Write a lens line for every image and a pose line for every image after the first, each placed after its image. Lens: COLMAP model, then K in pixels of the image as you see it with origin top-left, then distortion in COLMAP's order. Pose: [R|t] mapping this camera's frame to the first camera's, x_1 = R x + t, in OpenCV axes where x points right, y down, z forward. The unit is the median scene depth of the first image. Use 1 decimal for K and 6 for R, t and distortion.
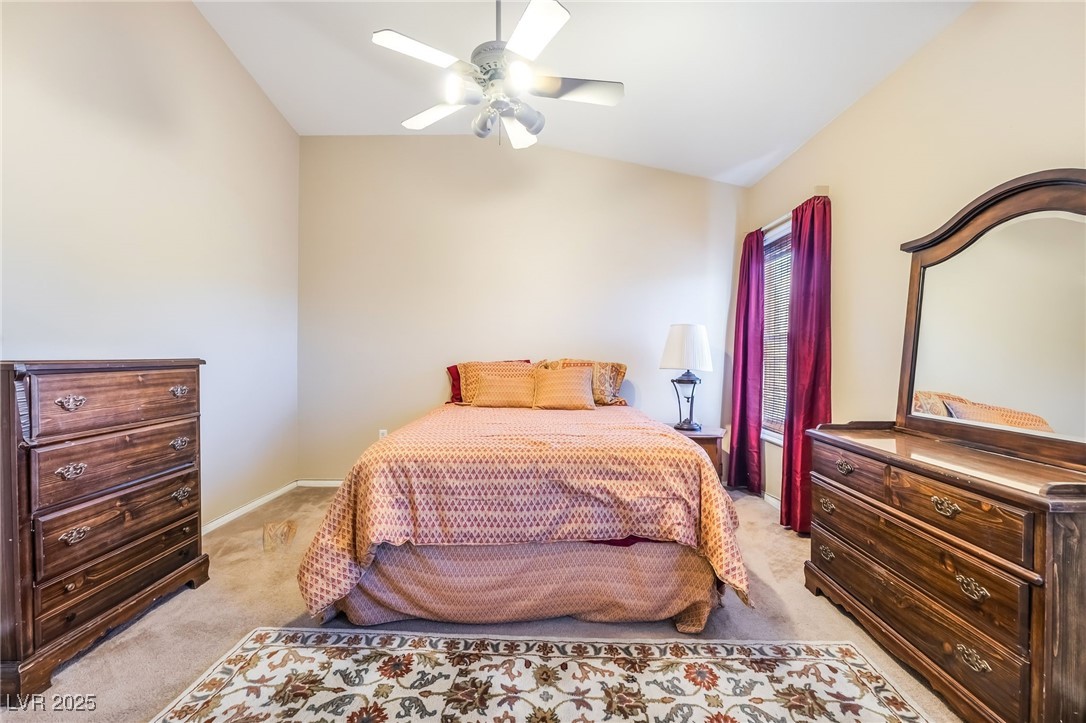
lens RADIAL K [[446.5, 0, 548.8], [0, 446.5, 356.6], [0, 0, 1]] dist [-0.004998, 0.000591]
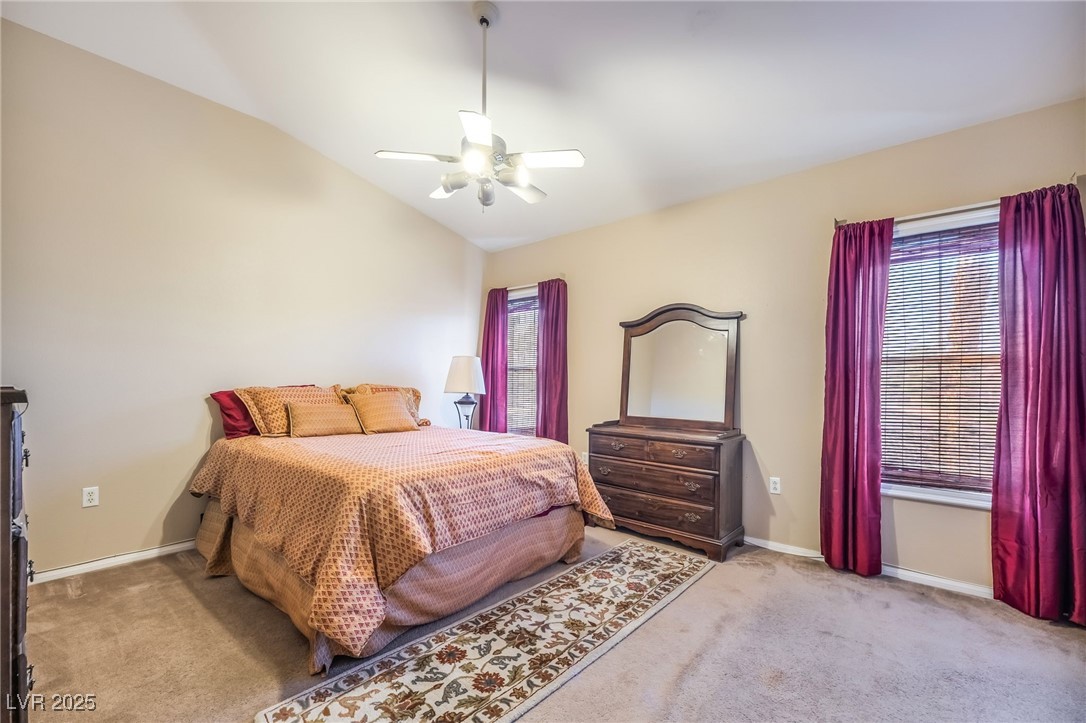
lens RADIAL K [[446.5, 0, 549.7], [0, 446.5, 375.7], [0, 0, 1]] dist [-0.004998, 0.000591]
pose [[0.641670, 0.018376, 0.766761, -0.970774], [-0.010211, 0.999829, -0.015417, -0.004529], [-0.766913, 0.002064, 0.641748, 0.065031]]
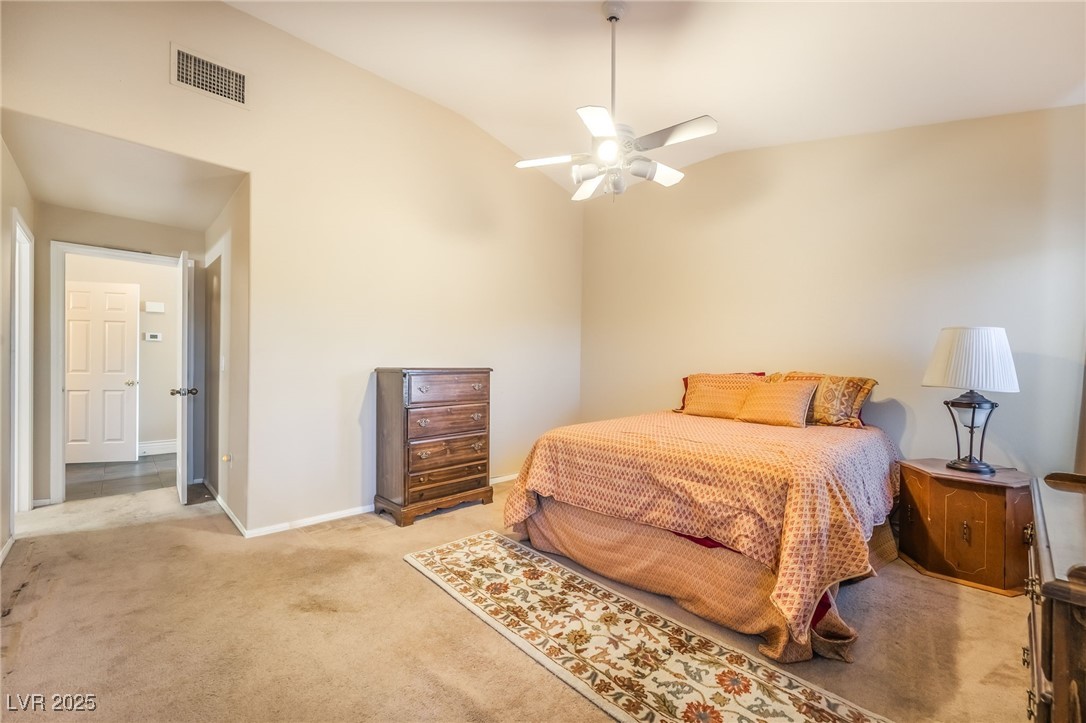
lens RADIAL K [[446.5, 0, 541.9], [0, 446.5, 360.7], [0, 0, 1]] dist [-0.004998, 0.000591]
pose [[0.695872, -0.003870, -0.718156, 0.688529], [-0.008756, 0.999865, -0.013872, -0.001087], [0.718113, 0.015941, 0.695744, -0.031208]]
